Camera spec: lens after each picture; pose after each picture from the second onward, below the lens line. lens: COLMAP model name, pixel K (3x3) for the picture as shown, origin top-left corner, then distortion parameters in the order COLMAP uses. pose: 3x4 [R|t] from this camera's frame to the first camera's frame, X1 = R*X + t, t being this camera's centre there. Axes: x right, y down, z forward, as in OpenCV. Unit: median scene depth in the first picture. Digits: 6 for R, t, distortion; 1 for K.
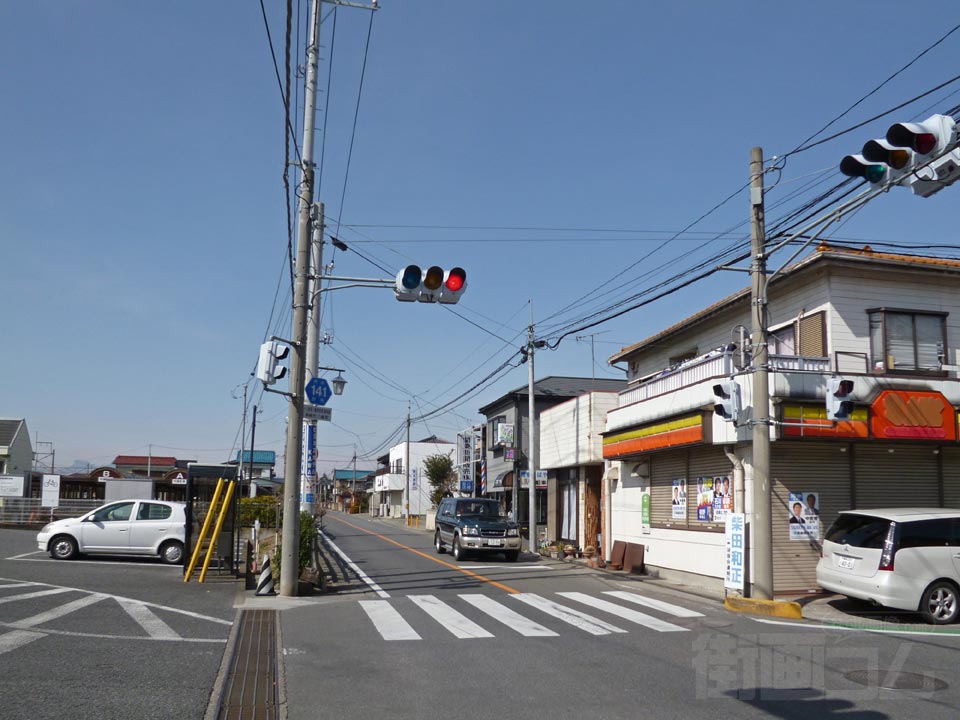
lens RADIAL K [[732.9, 0, 481.8], [0, 732.9, 444.5], [0, 0, 1]] dist [-0.044637, 0.000920]
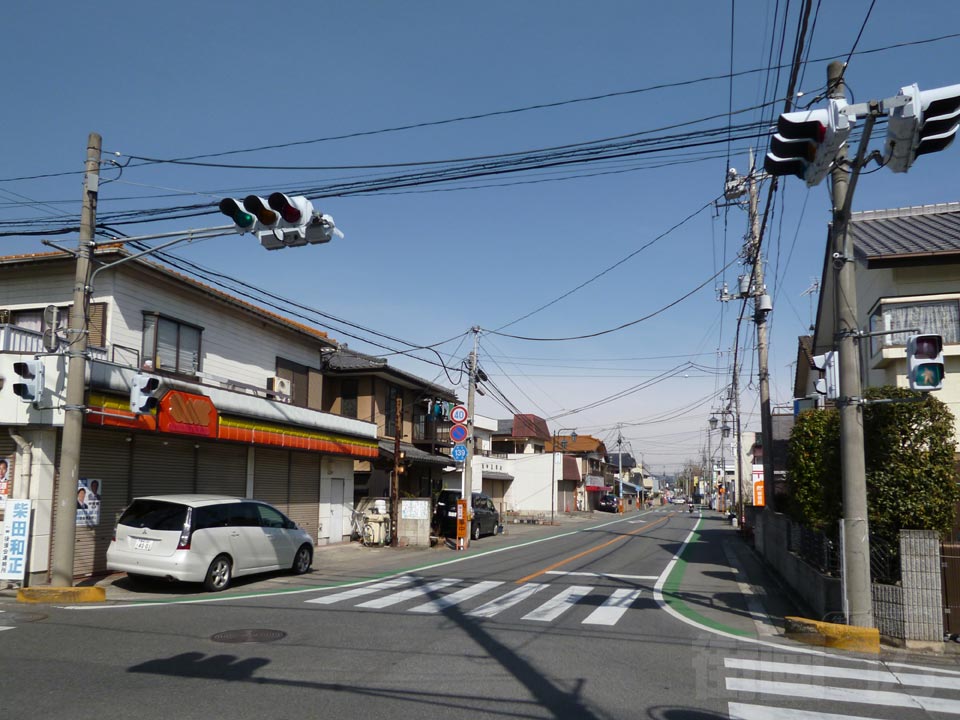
lens RADIAL K [[715.4, 0, 477.2], [0, 715.4, 429.7], [0, 0, 1]] dist [-0.001231, 0.000523]
pose [[0.473195, 0.075759, 0.877694, -0.193144], [-0.082303, 0.995740, -0.041576, -0.005797], [-0.877105, -0.052564, 0.477414, 0.042297]]
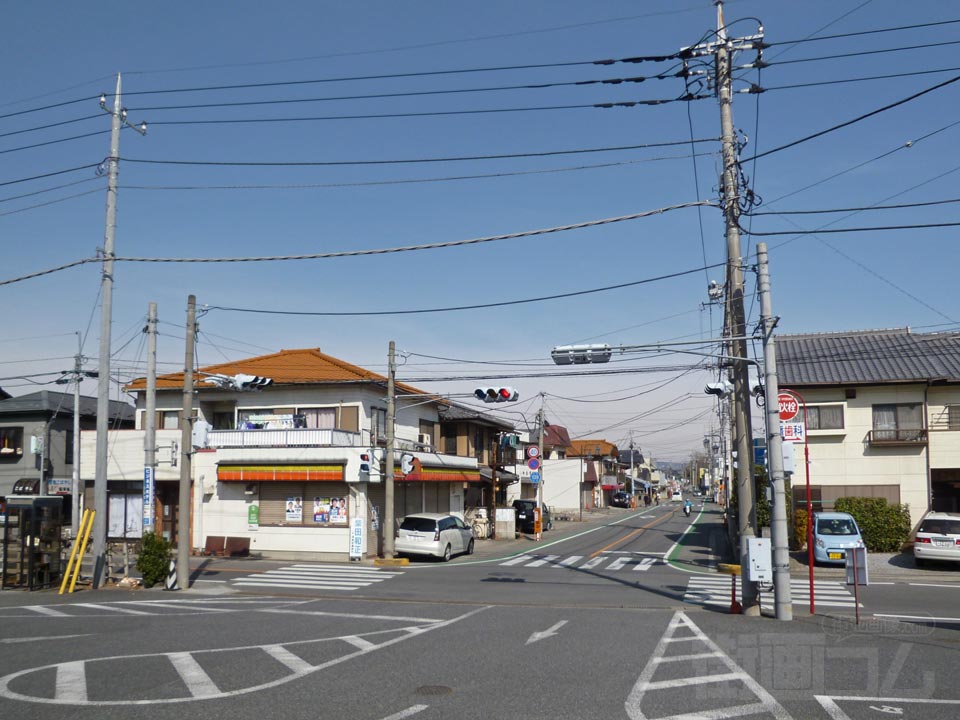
lens RADIAL K [[732.9, 0, 481.8], [0, 732.9, 444.5], [0, 0, 1]] dist [-0.044637, 0.000920]
pose [[0.471720, 0.041407, 0.880776, -1.239250], [-0.068286, 0.997612, -0.010327, -0.105354], [-0.879100, -0.055273, 0.473421, -0.212873]]
